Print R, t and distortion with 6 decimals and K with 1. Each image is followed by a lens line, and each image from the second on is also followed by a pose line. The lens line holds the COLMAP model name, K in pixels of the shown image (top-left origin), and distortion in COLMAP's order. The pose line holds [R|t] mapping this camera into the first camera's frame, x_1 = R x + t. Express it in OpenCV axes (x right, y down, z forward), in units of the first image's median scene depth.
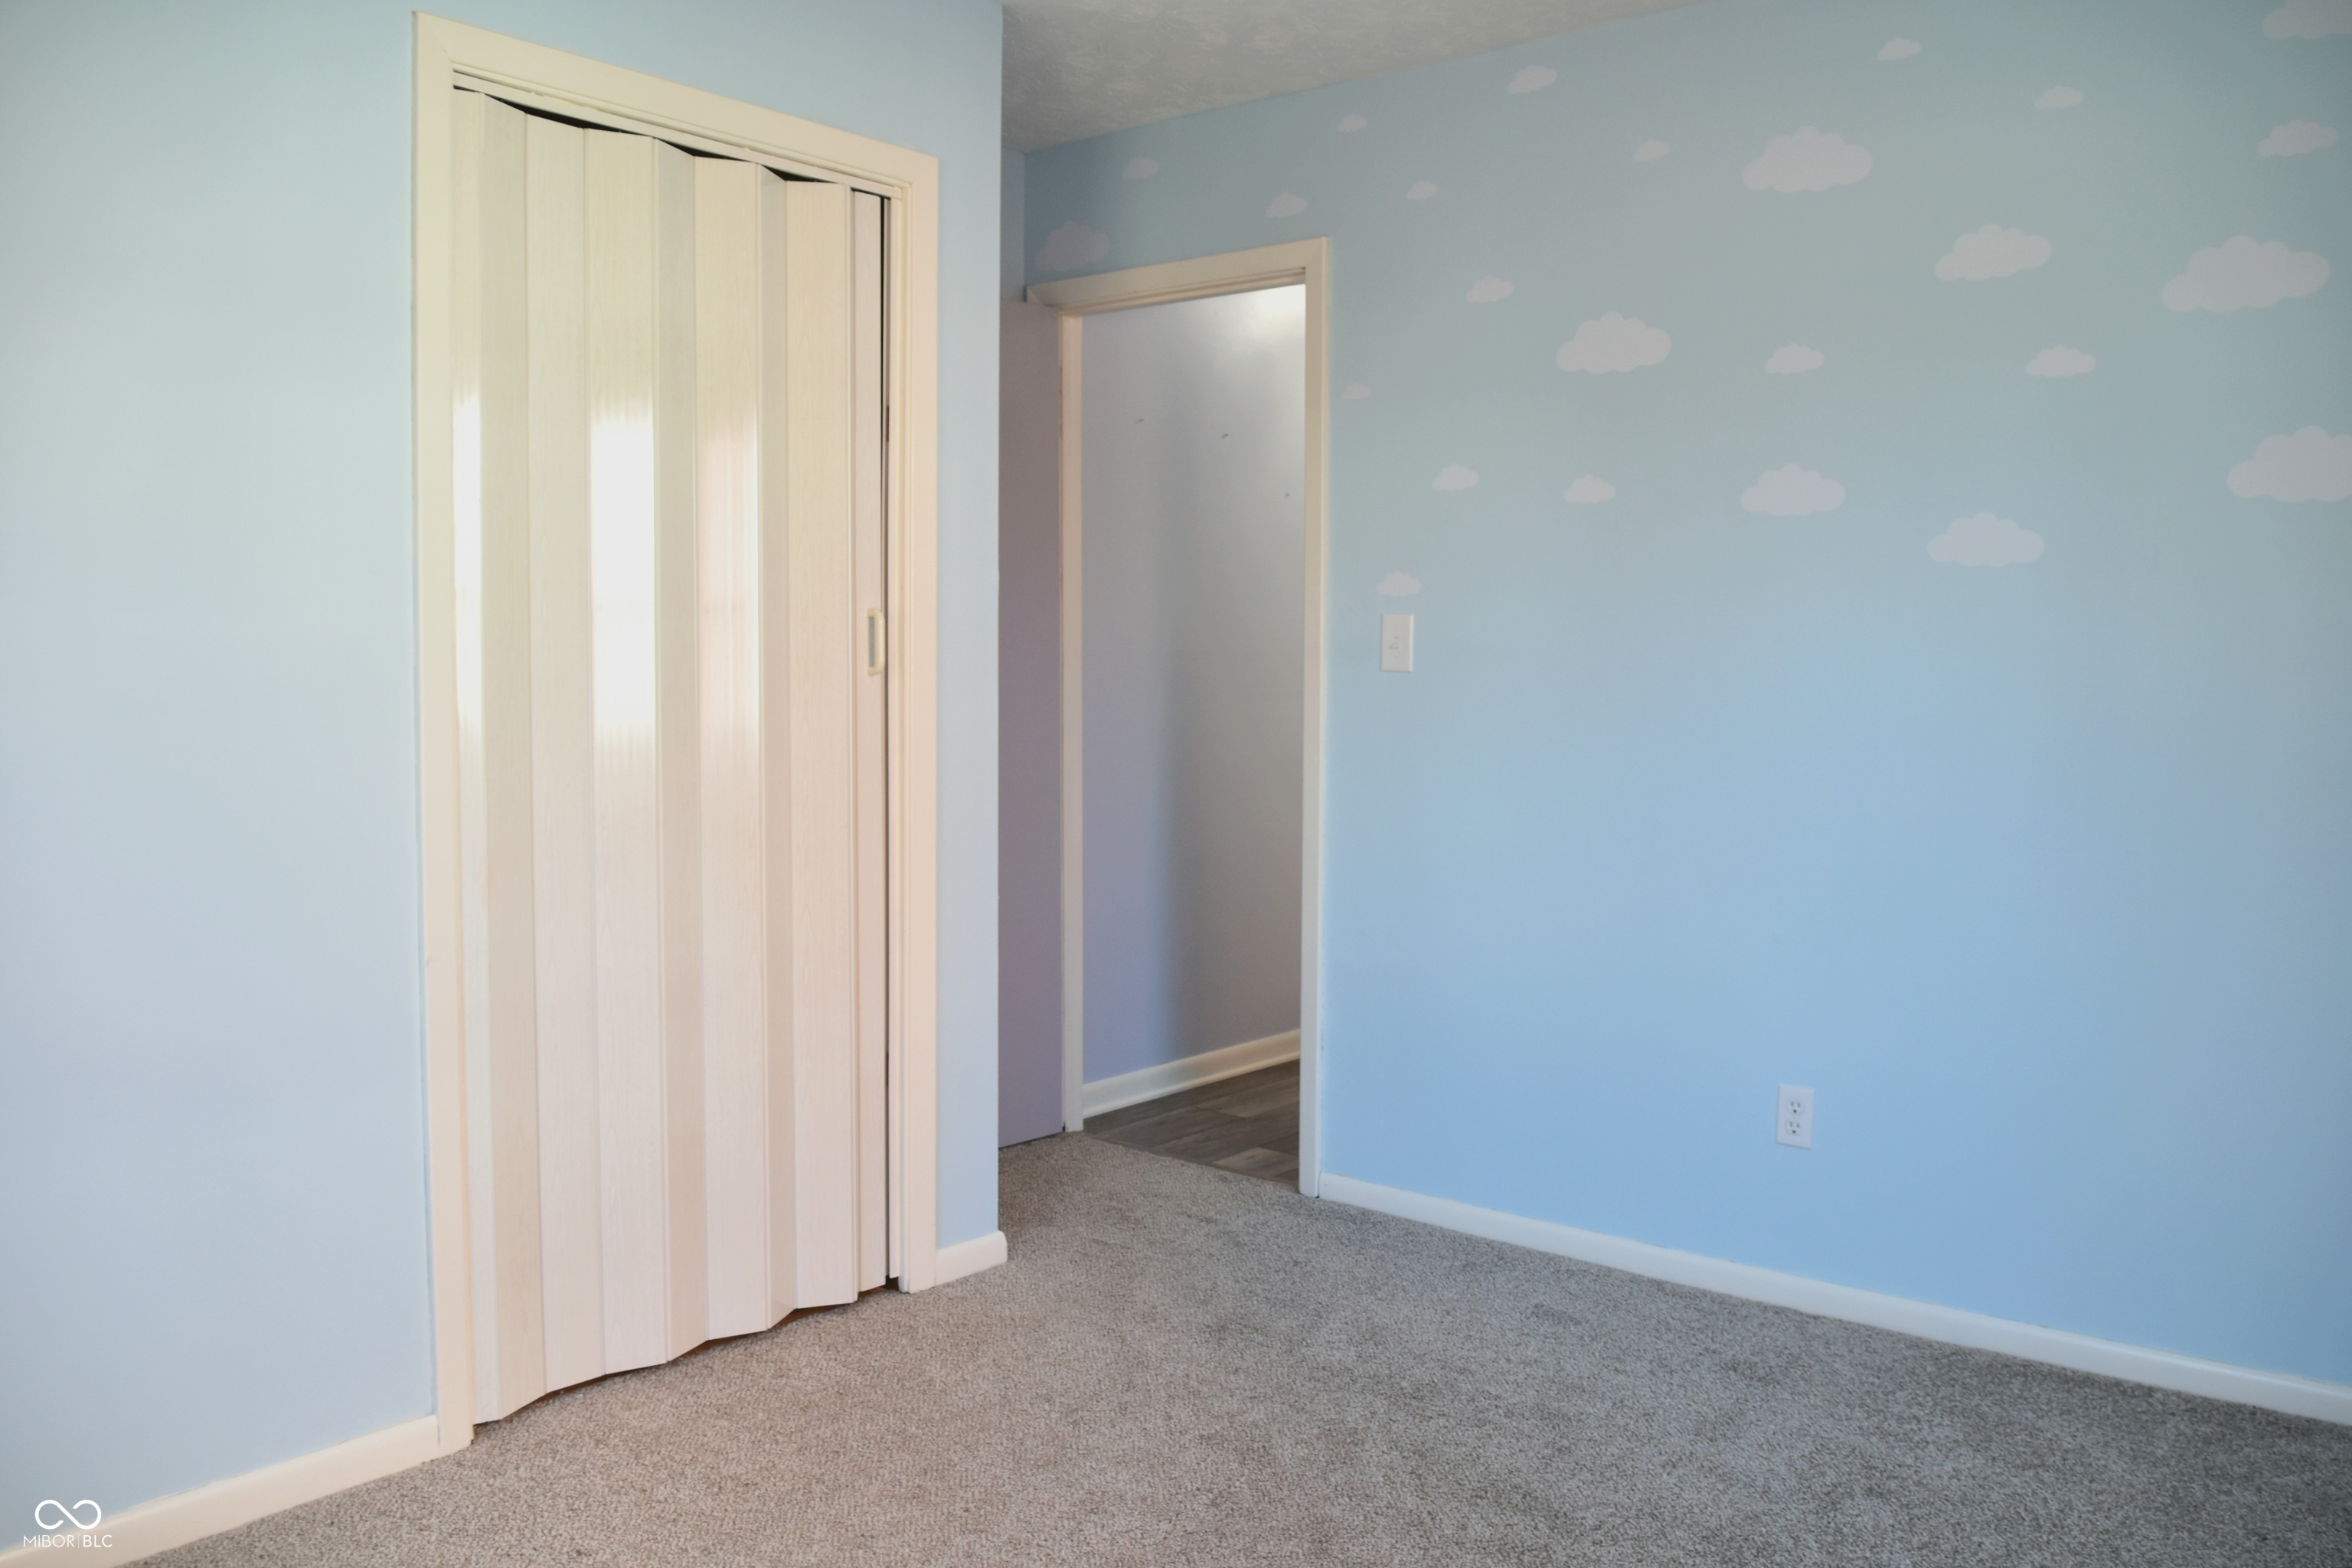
lens RADIAL K [[1935.2, 0, 1176.0], [0, 1935.2, 784.0], [0, 0, 1]] dist [-0.051593, -0.003647]
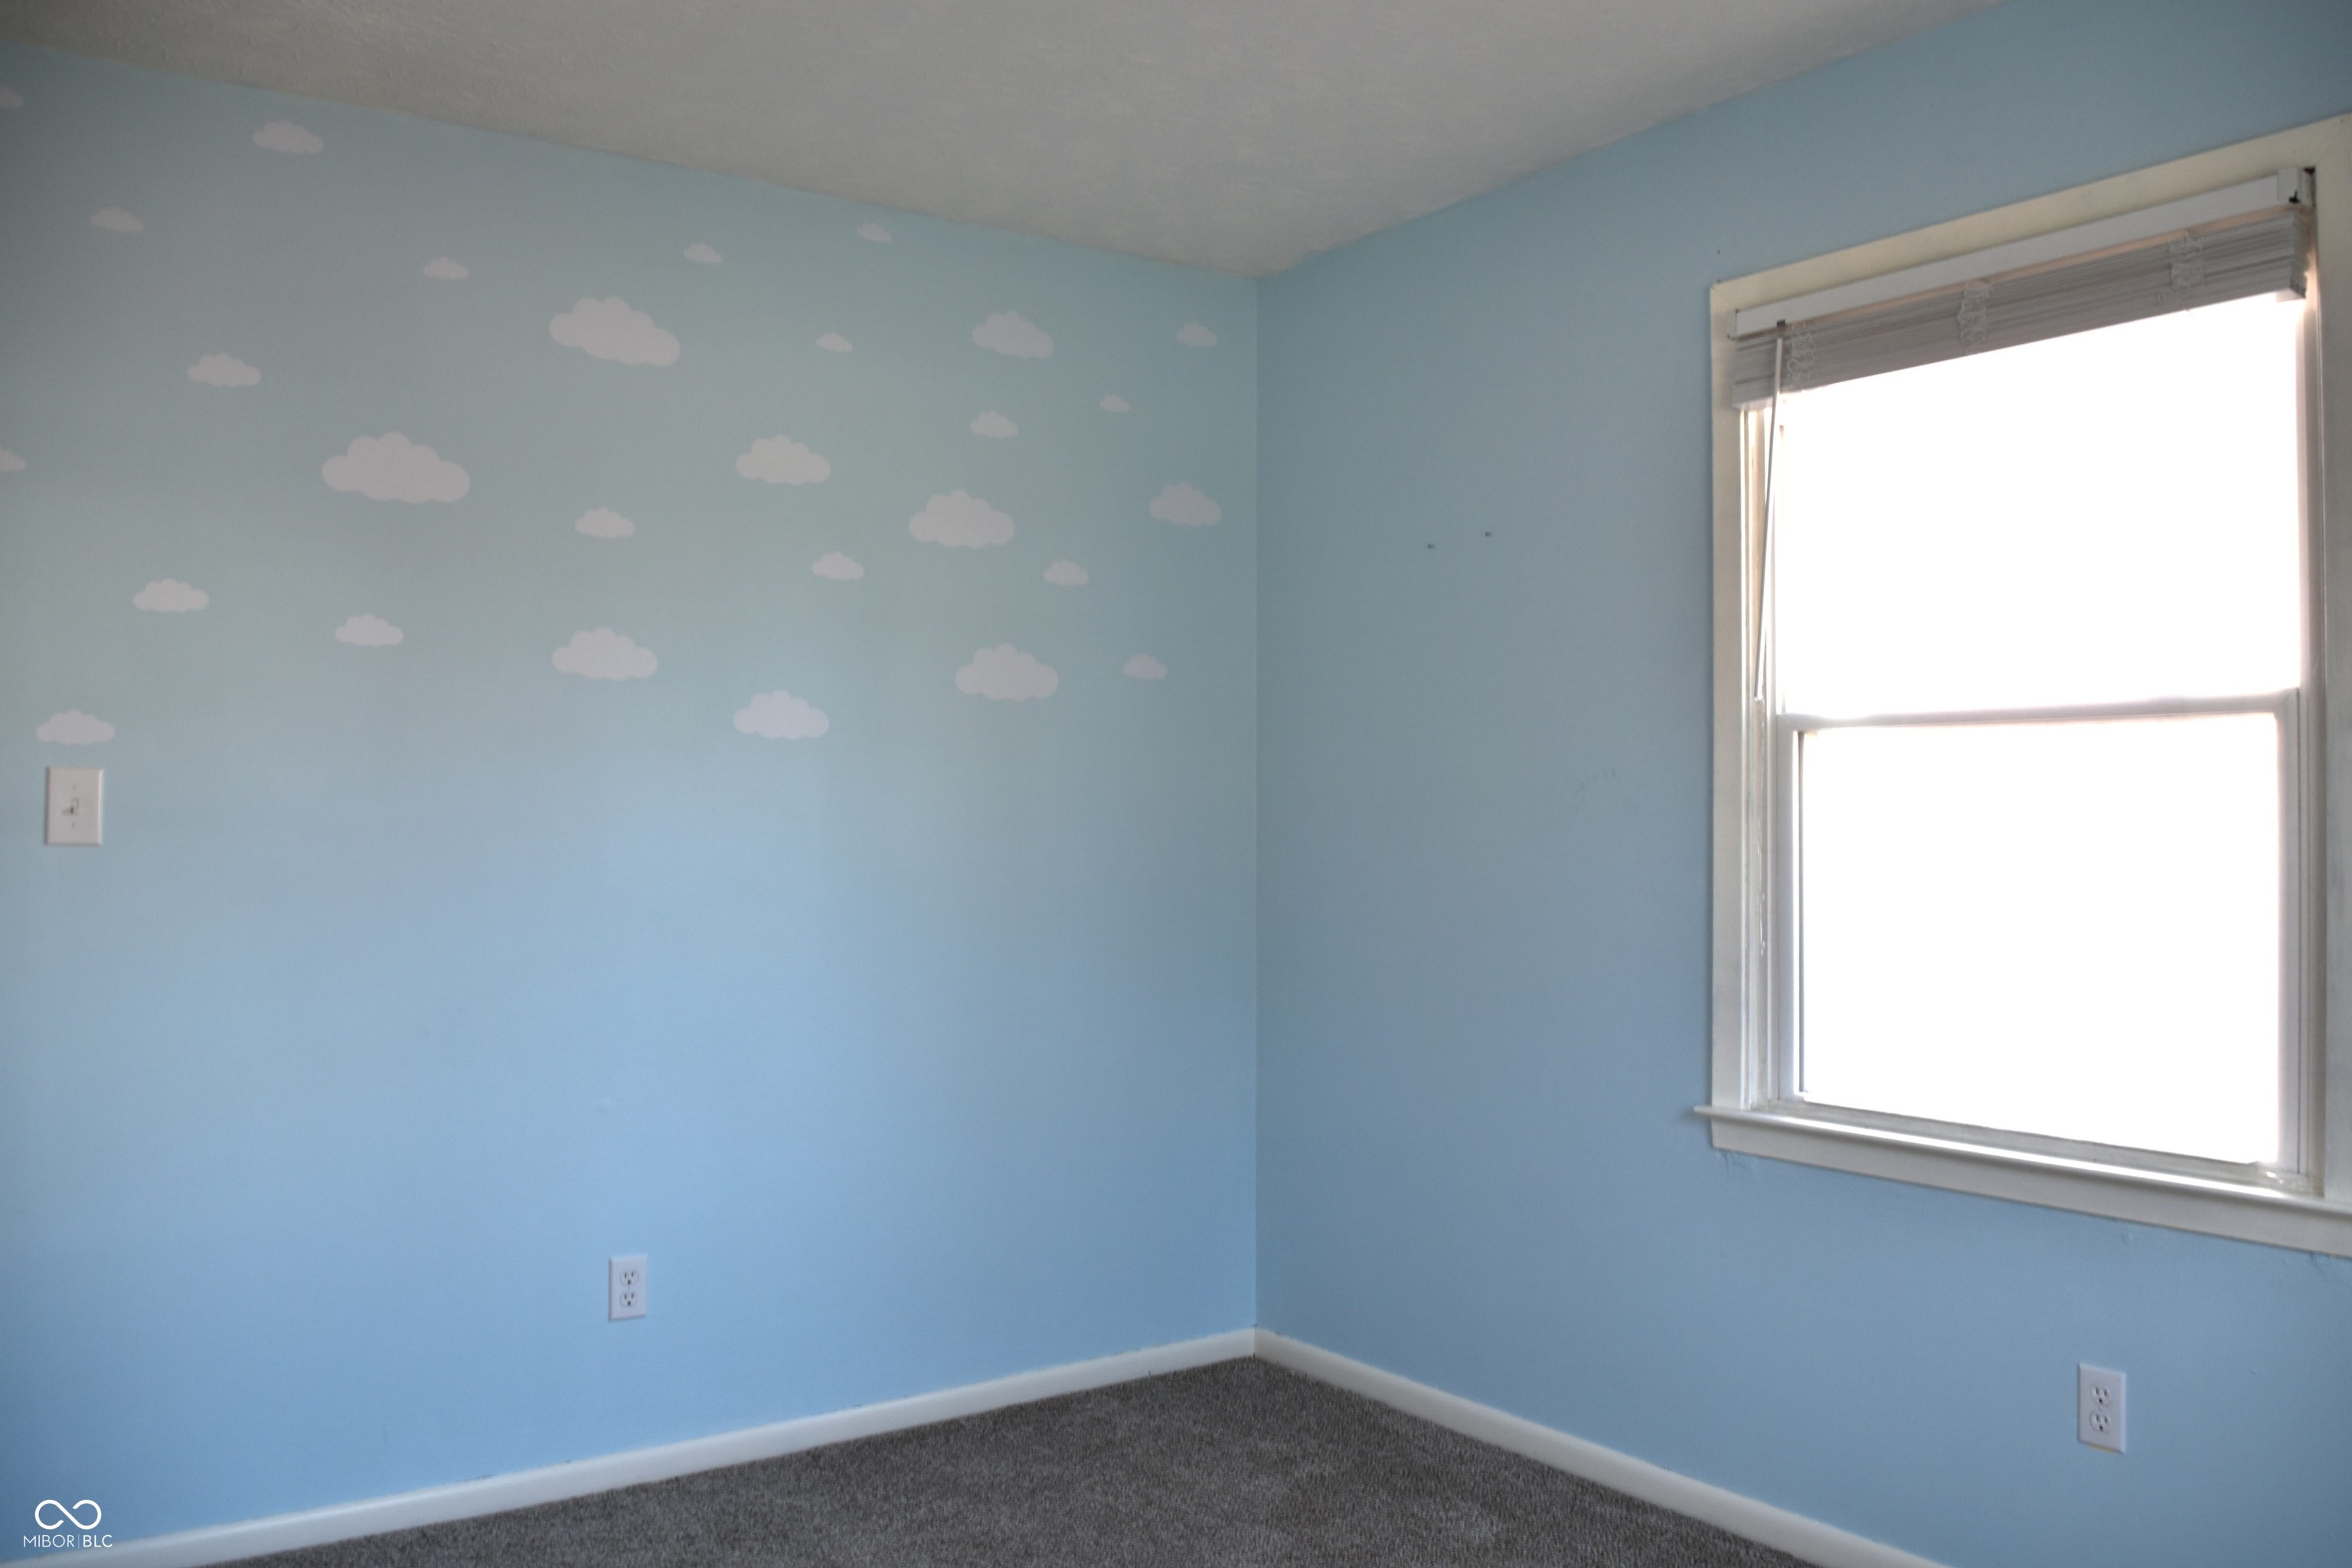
lens RADIAL K [[1935.2, 0, 1176.0], [0, 1935.2, 784.0], [0, 0, 1]] dist [-0.051593, -0.003647]
pose [[0.232858, 0.010421, 0.972455, -0.574344], [0.065828, 0.997480, -0.026452, -0.039892], [-0.970280, 0.070175, 0.231585, 0.485025]]
